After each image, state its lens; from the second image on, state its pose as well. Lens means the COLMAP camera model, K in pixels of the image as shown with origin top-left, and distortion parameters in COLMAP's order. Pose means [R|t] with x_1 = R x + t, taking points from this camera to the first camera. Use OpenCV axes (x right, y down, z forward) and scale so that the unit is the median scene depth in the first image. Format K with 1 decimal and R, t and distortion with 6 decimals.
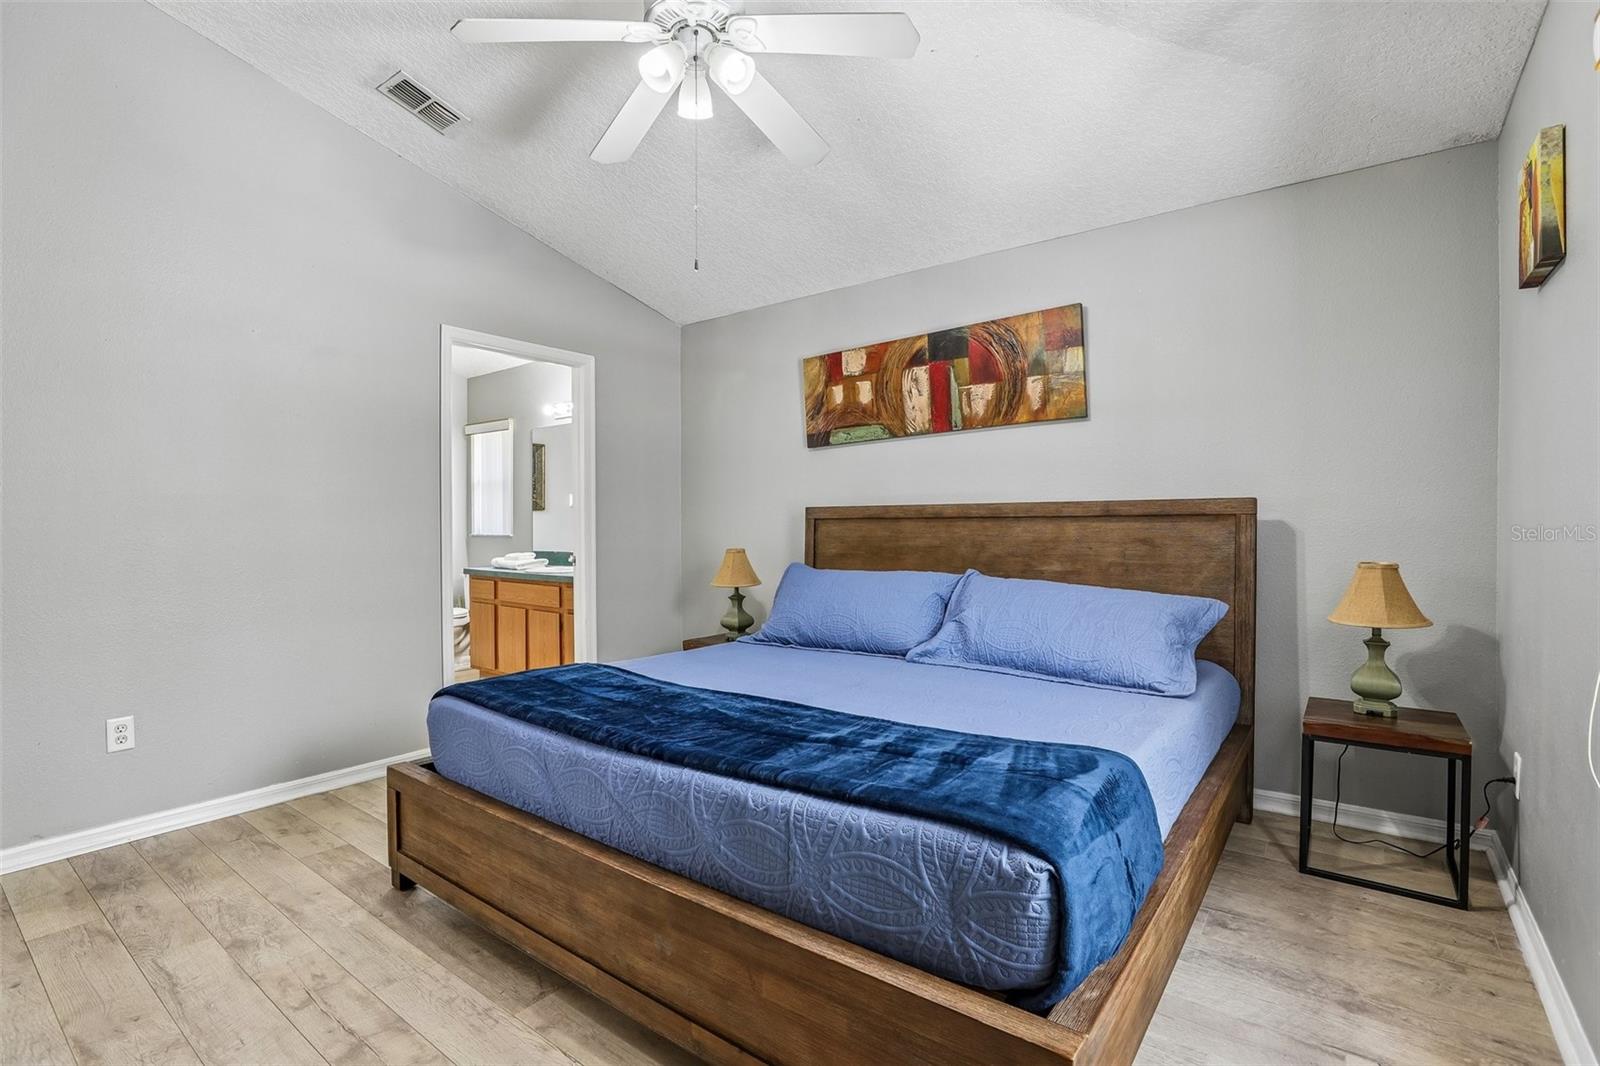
lens RADIAL K [[756.1, 0, 792.0], [0, 756.1, 507.5], [0, 0, 1]] dist [0.001044, 0.000173]
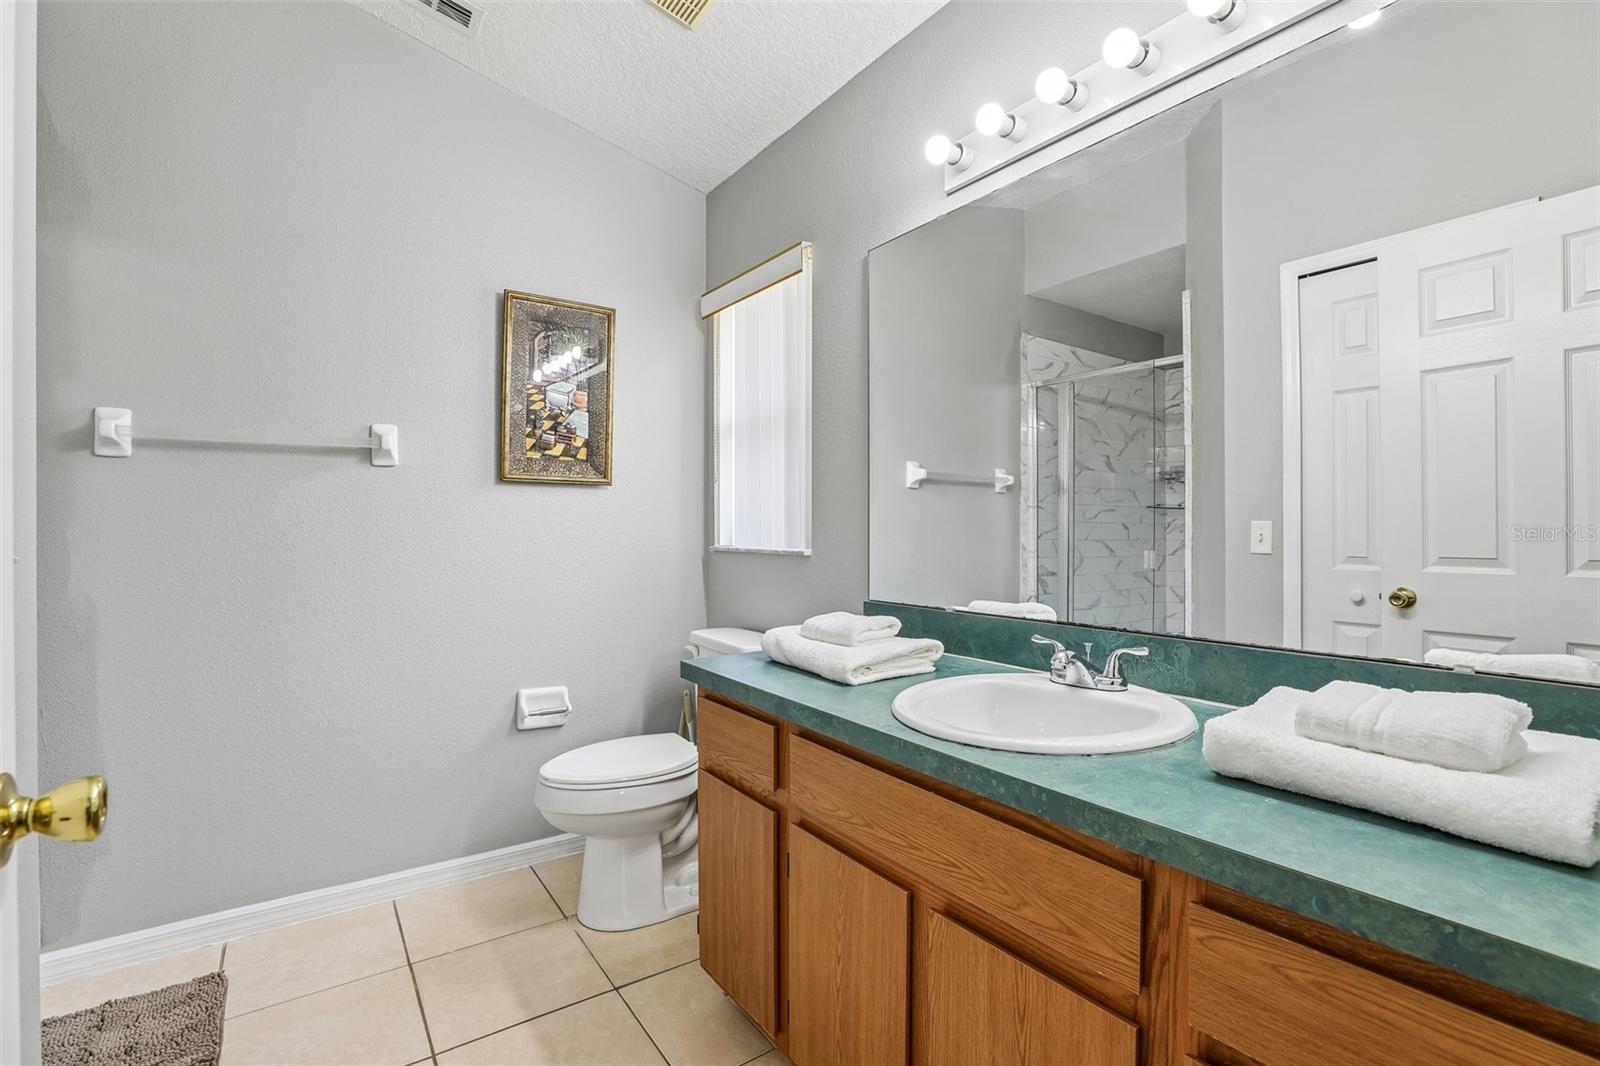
lens RADIAL K [[728.2, 0, 805.8], [0, 728.2, 528.7], [0, 0, 1]] dist [-0.036338, 0.010349]
pose [[0.954752, 0.008102, -0.297292, -0.146889], [-0.001617, 0.999756, 0.022050, 0.009311], [0.297398, -0.020572, 0.954532, 0.362806]]
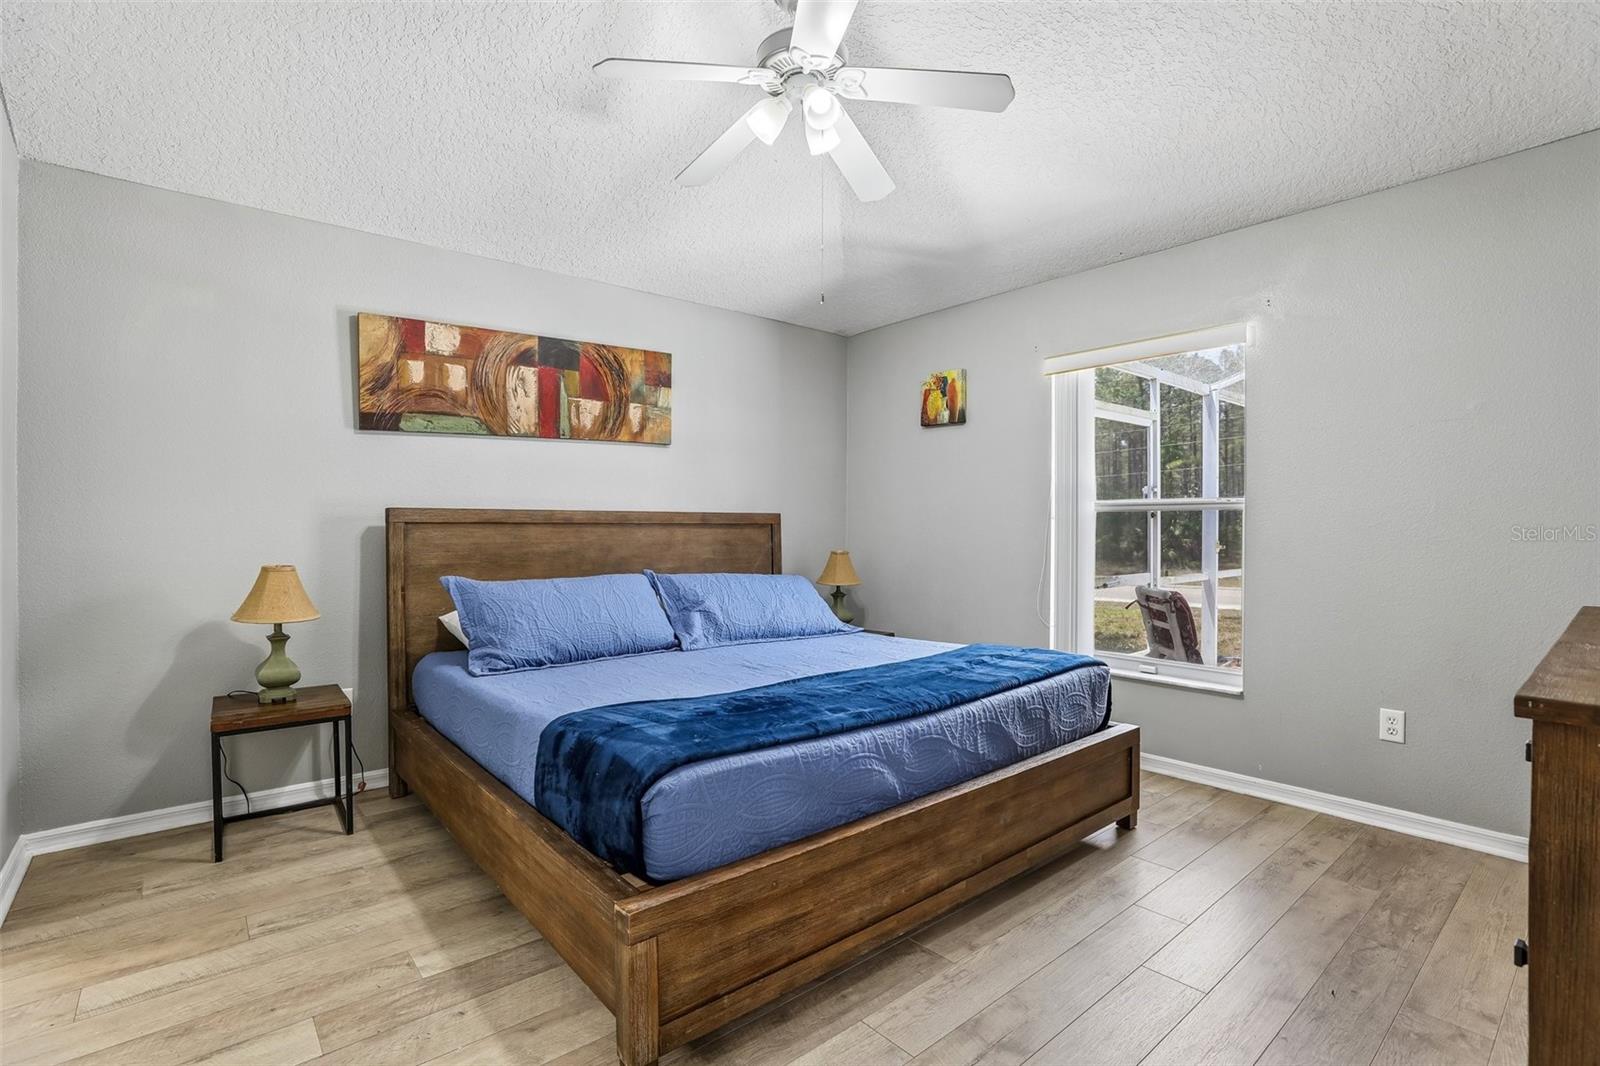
lens RADIAL K [[728.2, 0, 805.8], [0, 728.2, 528.7], [0, 0, 1]] dist [-0.036338, 0.010349]
pose [[0.230417, 0.000275, 0.973092, -0.672760], [-0.025588, 0.999656, 0.005776, 0.006612], [-0.972756, -0.026230, 0.230344, 0.451009]]
